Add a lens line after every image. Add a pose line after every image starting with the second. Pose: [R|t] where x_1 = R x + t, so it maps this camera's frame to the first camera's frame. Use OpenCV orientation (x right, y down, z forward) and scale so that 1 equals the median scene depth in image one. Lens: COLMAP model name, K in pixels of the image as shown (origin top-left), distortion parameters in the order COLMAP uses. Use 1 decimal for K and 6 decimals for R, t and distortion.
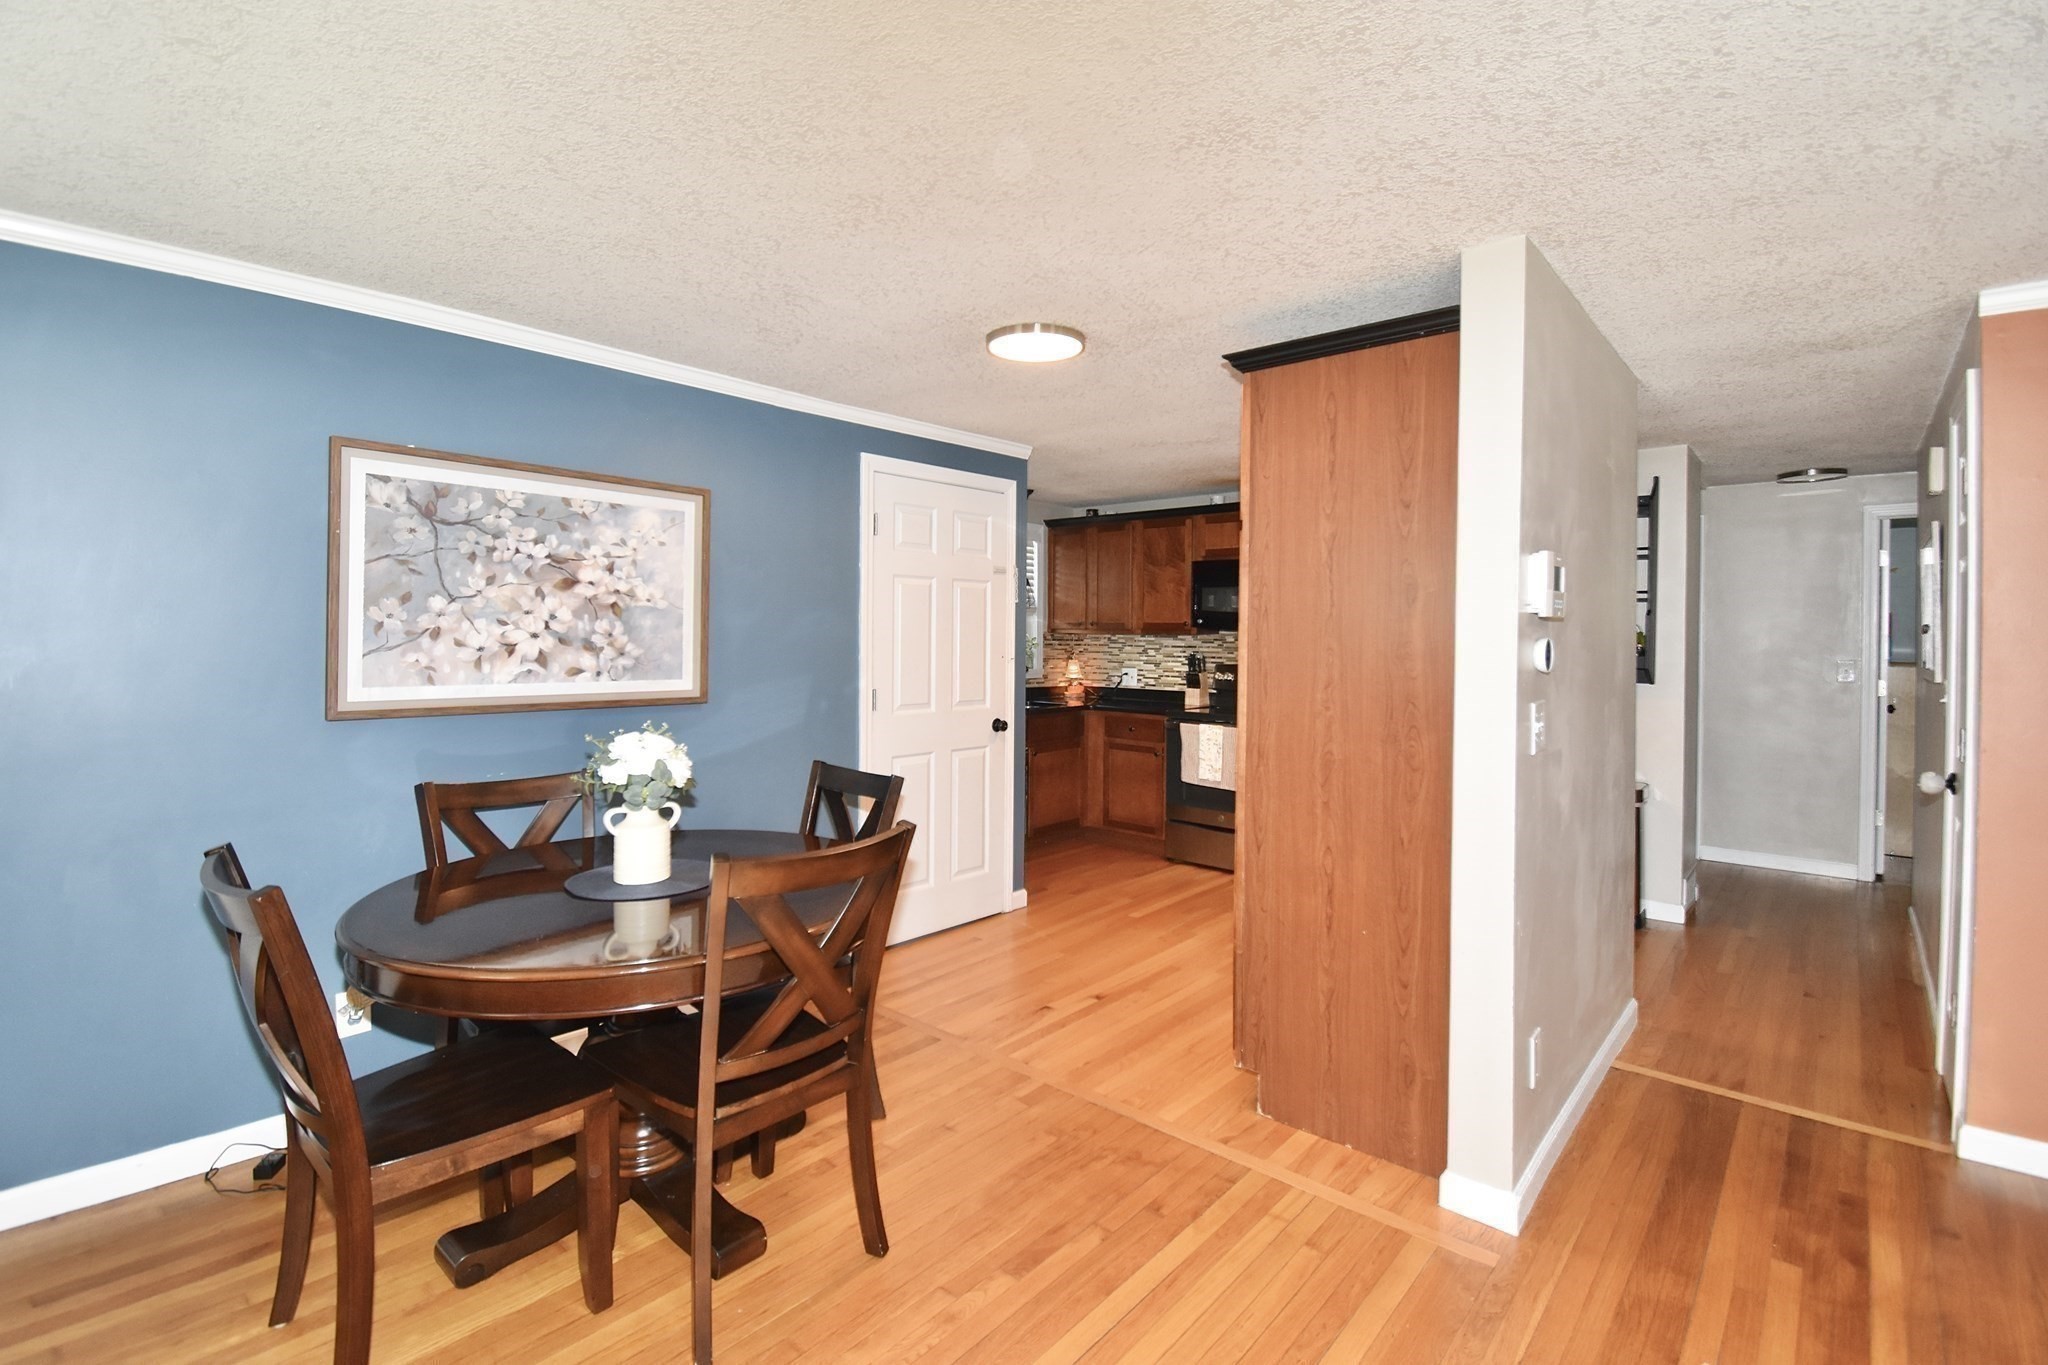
lens RADIAL K [[928.5, 0, 1019.7], [0, 928.5, 641.5], [0, 0, 1]] dist [0.016297, -0.019268]
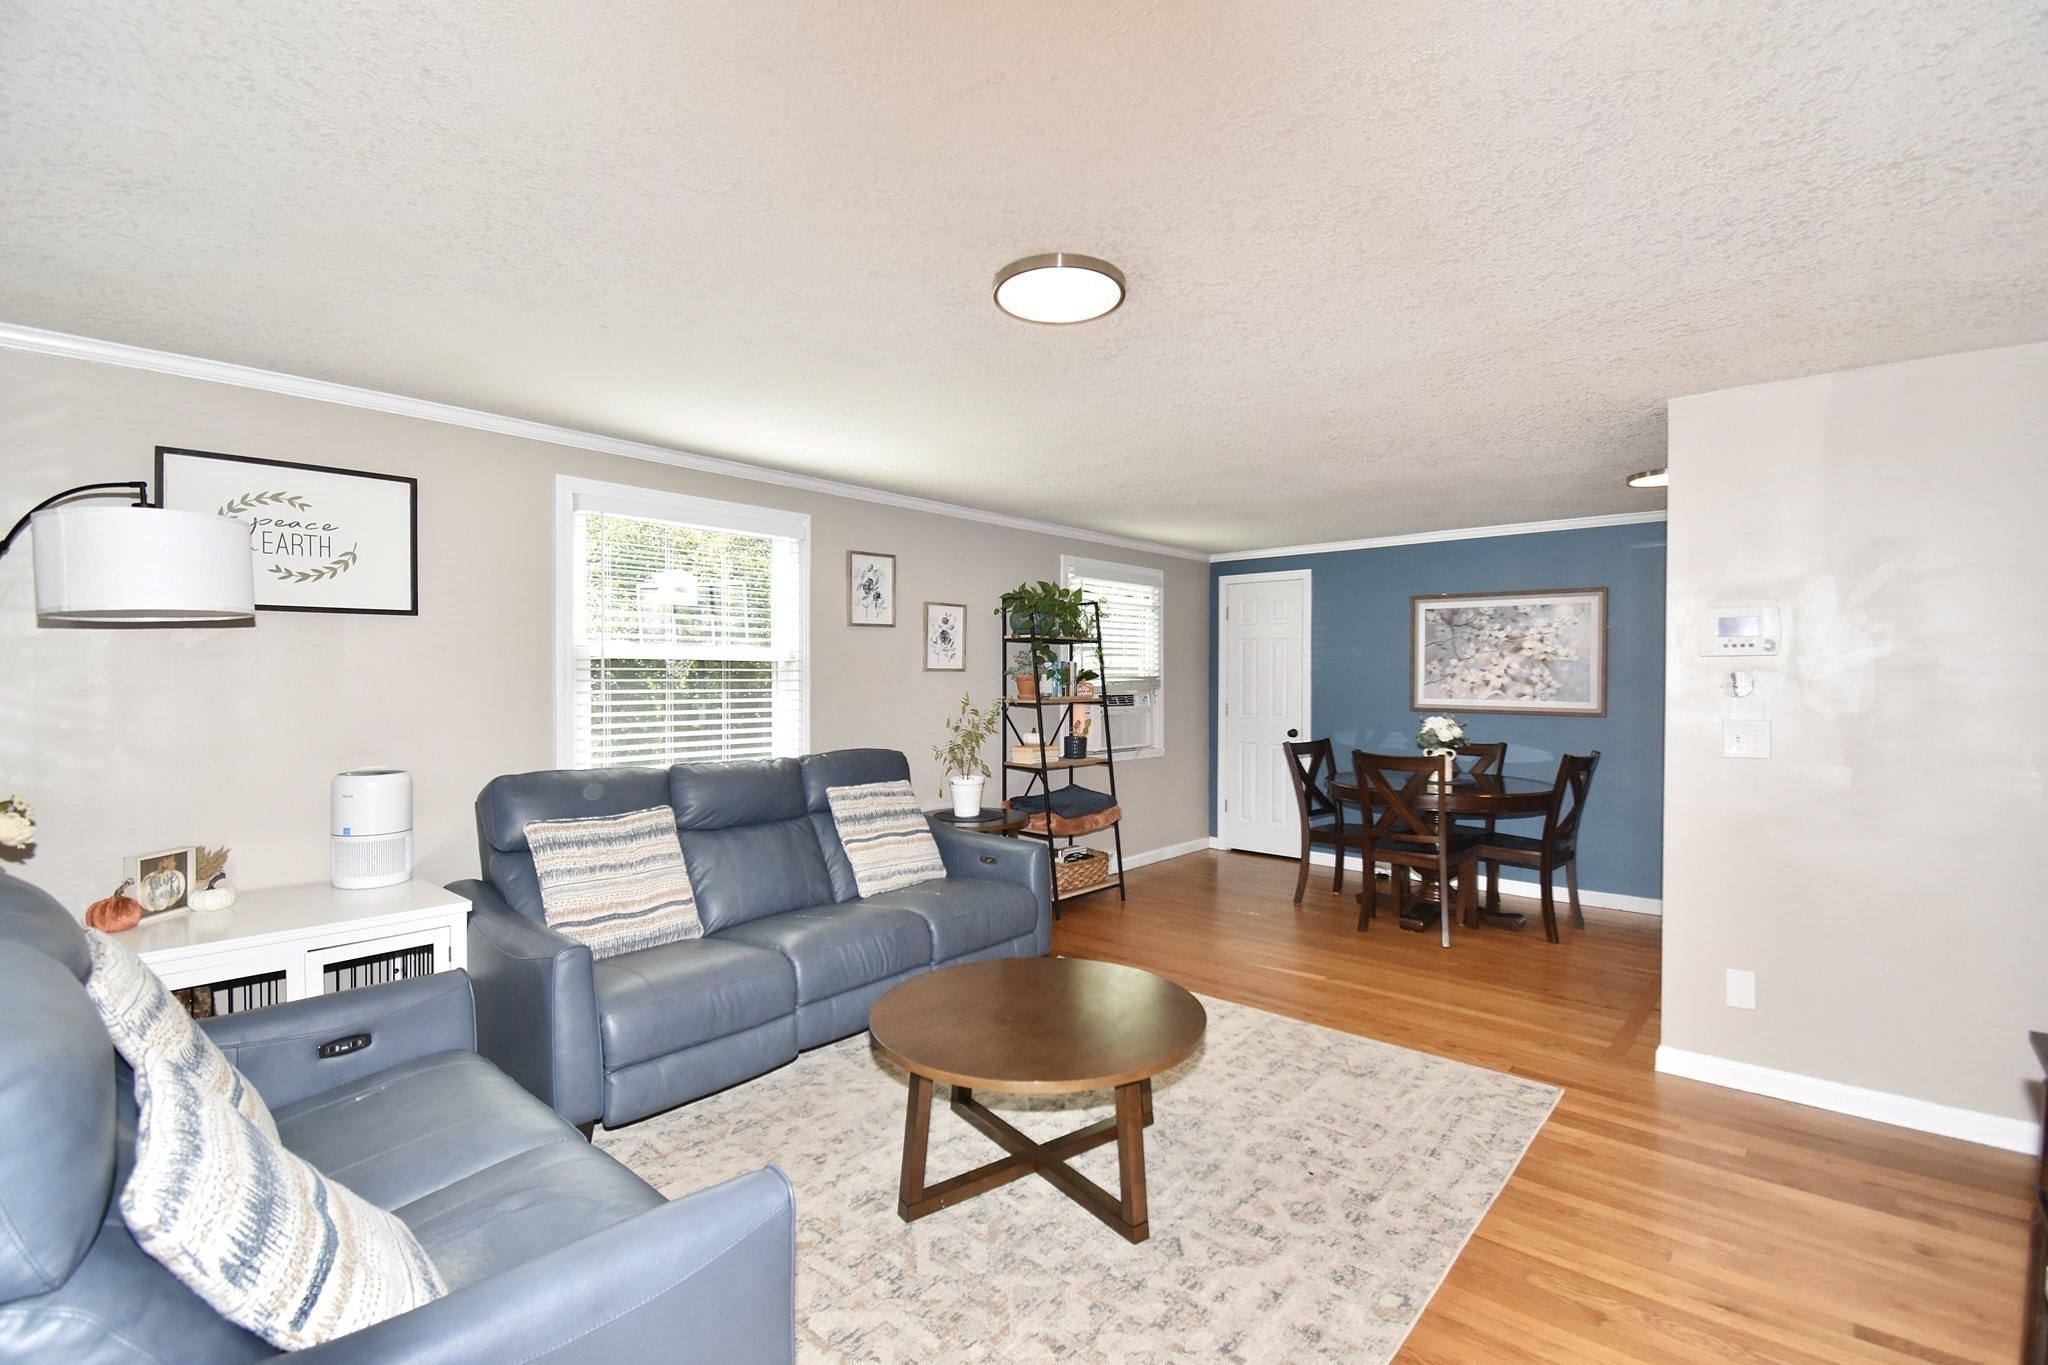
lens RADIAL K [[911.7, 0, 1033.9], [0, 911.7, 682.5], [0, 0, 1]] dist [0.018961, -0.025856]
pose [[-0.003964, -0.001652, -0.999991, 1.383954], [-0.010202, 0.999947, -0.001612, 0.018954], [0.999940, 0.010195, -0.003981, 0.002738]]
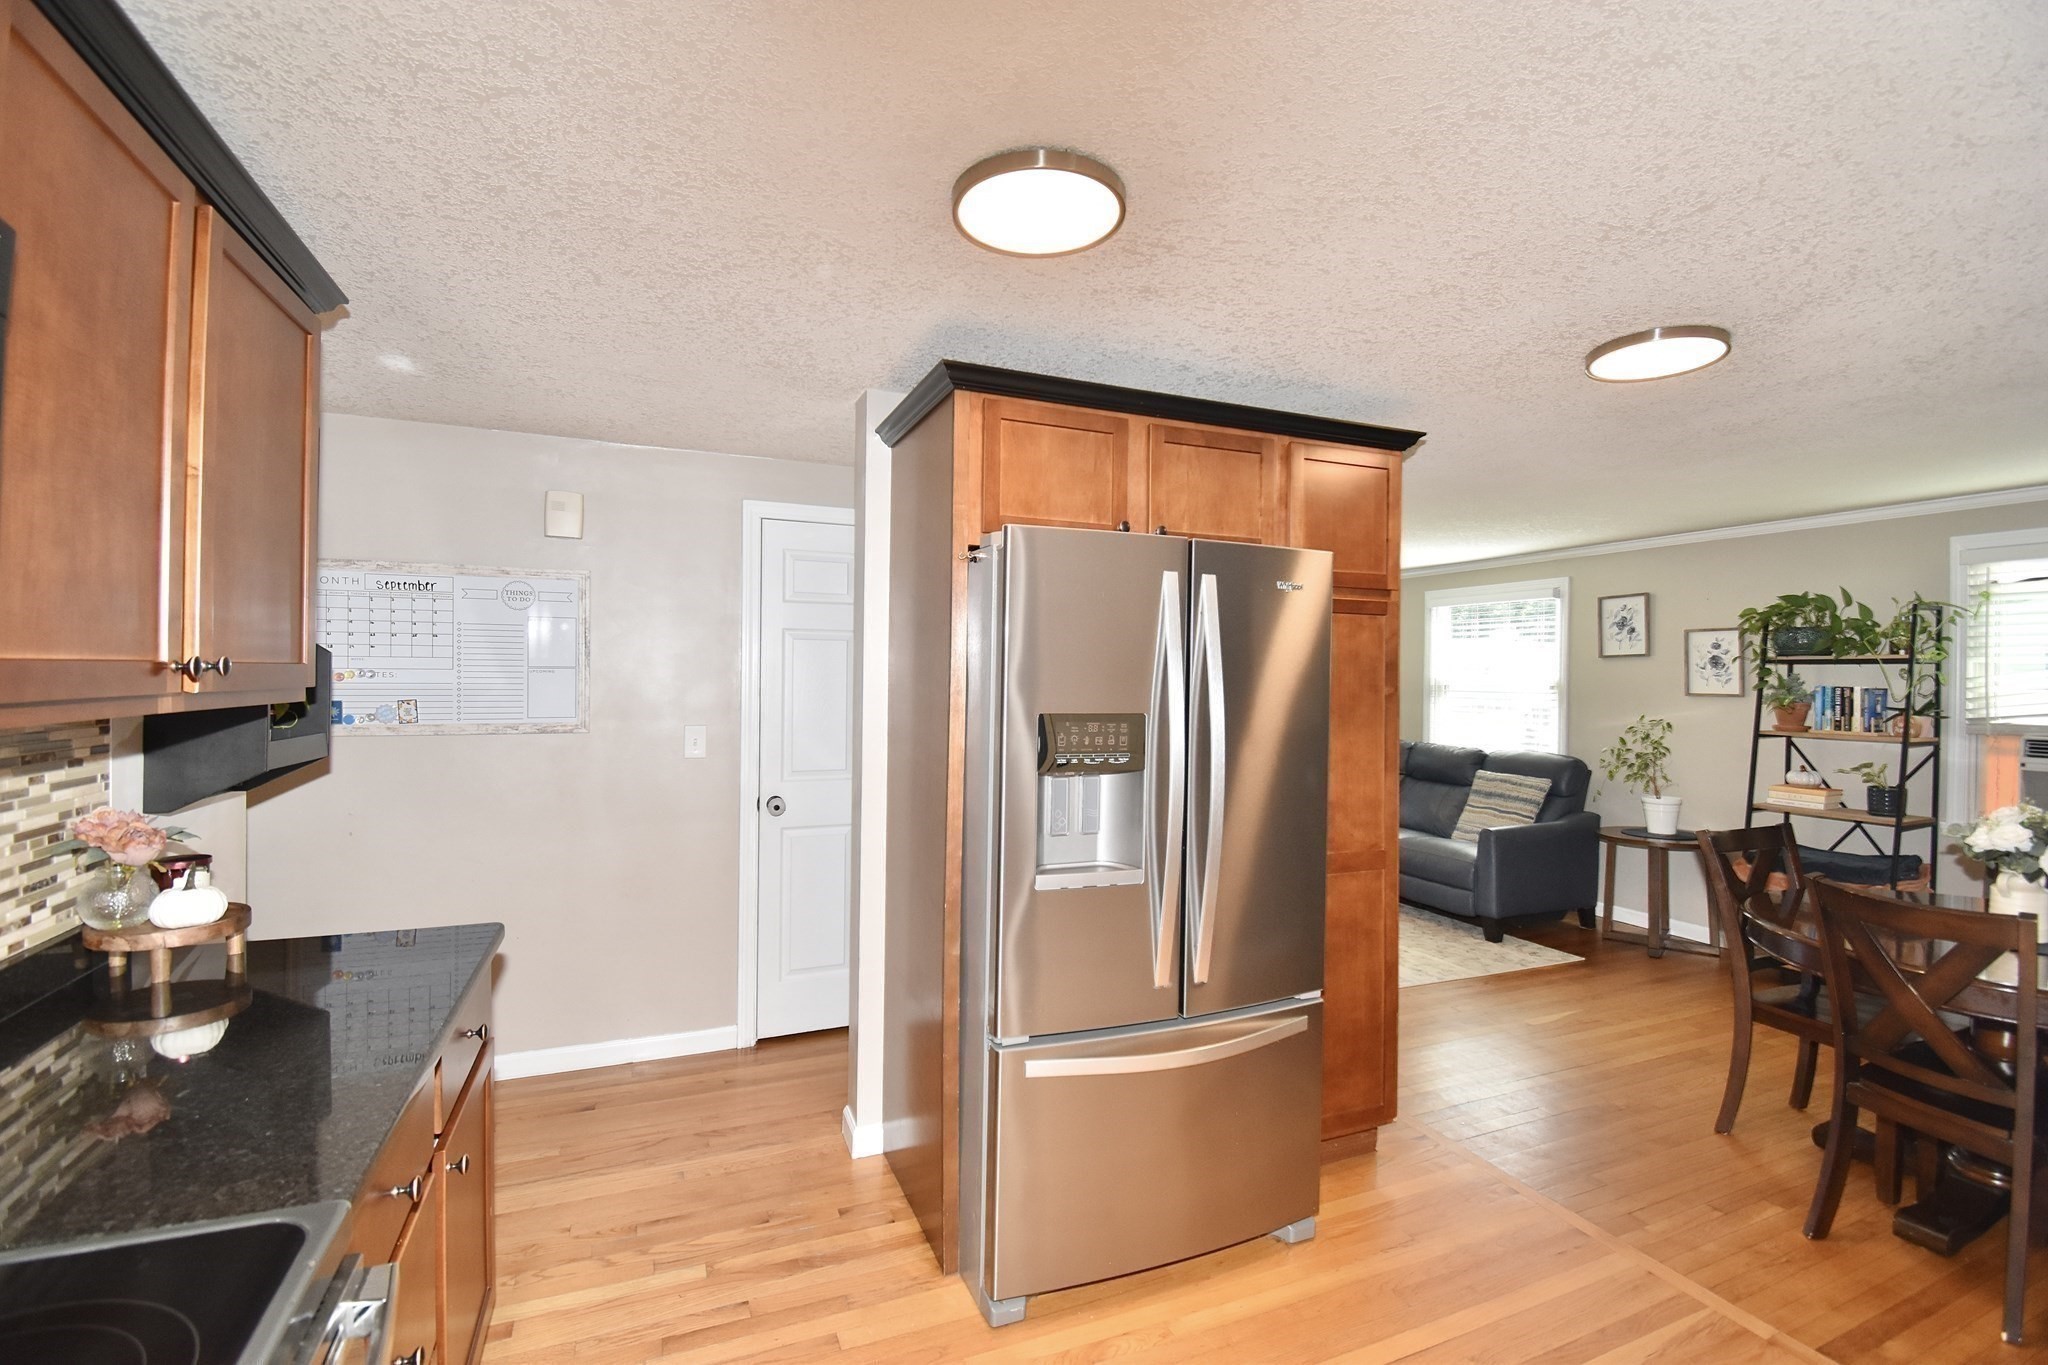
lens RADIAL K [[911.7, 0, 1033.9], [0, 911.7, 682.5], [0, 0, 1]] dist [0.018961, -0.025856]
pose [[-0.903996, -0.022983, 0.426924, 0.153106], [-0.017976, 0.999714, 0.015754, -0.030975], [-0.427164, 0.006567, -0.904150, 1.837253]]
